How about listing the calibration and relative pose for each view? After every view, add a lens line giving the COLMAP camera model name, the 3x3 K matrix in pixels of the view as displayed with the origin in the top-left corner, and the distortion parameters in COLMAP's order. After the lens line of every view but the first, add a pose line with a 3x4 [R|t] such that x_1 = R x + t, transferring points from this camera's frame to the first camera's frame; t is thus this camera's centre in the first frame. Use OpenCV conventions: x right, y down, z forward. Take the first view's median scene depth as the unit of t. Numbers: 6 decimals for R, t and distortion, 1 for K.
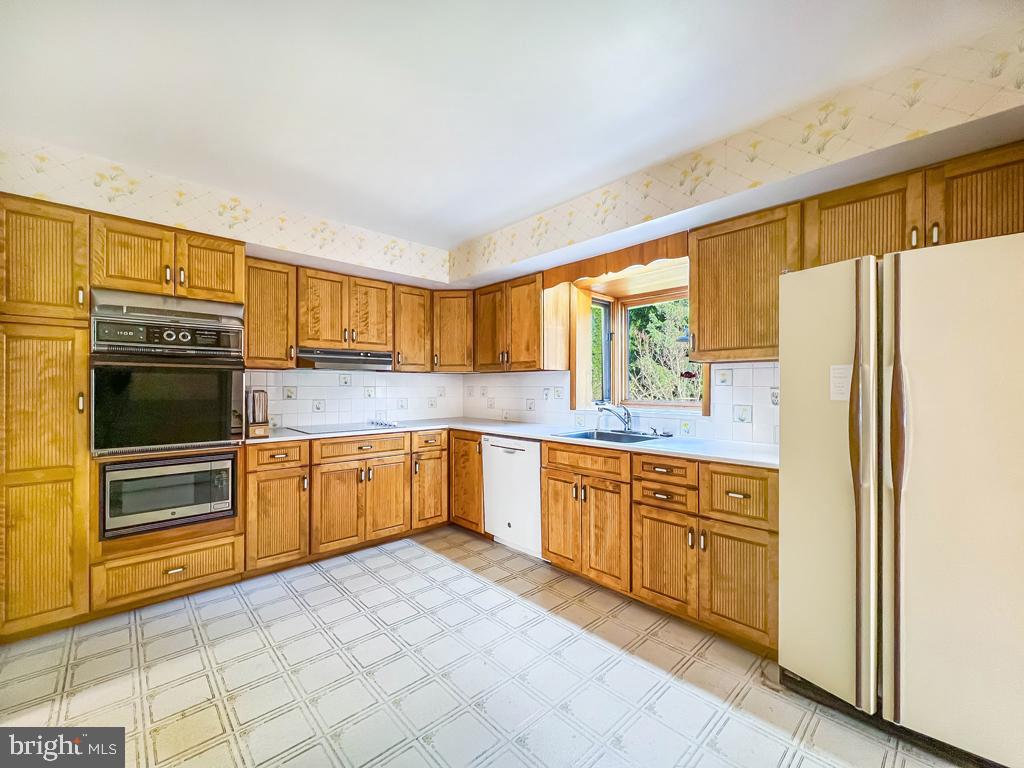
lens RADIAL K [[419.0, 0, 512.6], [0, 419.0, 384.2], [0, 0, 1]] dist [0.000833, 0.000121]
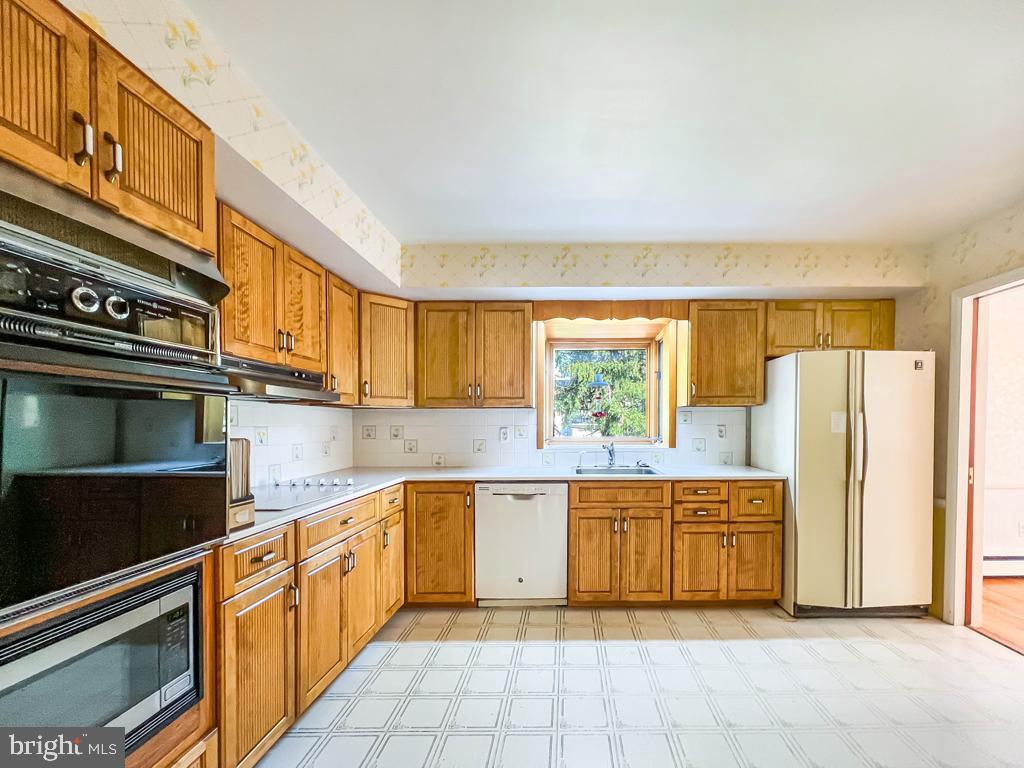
lens RADIAL K [[449.1, 0, 520.4], [0, 449.1, 431.2], [0, 0, 1]] dist [-0.000490, -0.000221]
pose [[0.682441, -0.014949, 0.730788, -0.839988], [-0.000670, 0.999778, 0.021076, -0.002592], [-0.730940, -0.014873, 0.682279, 0.415846]]
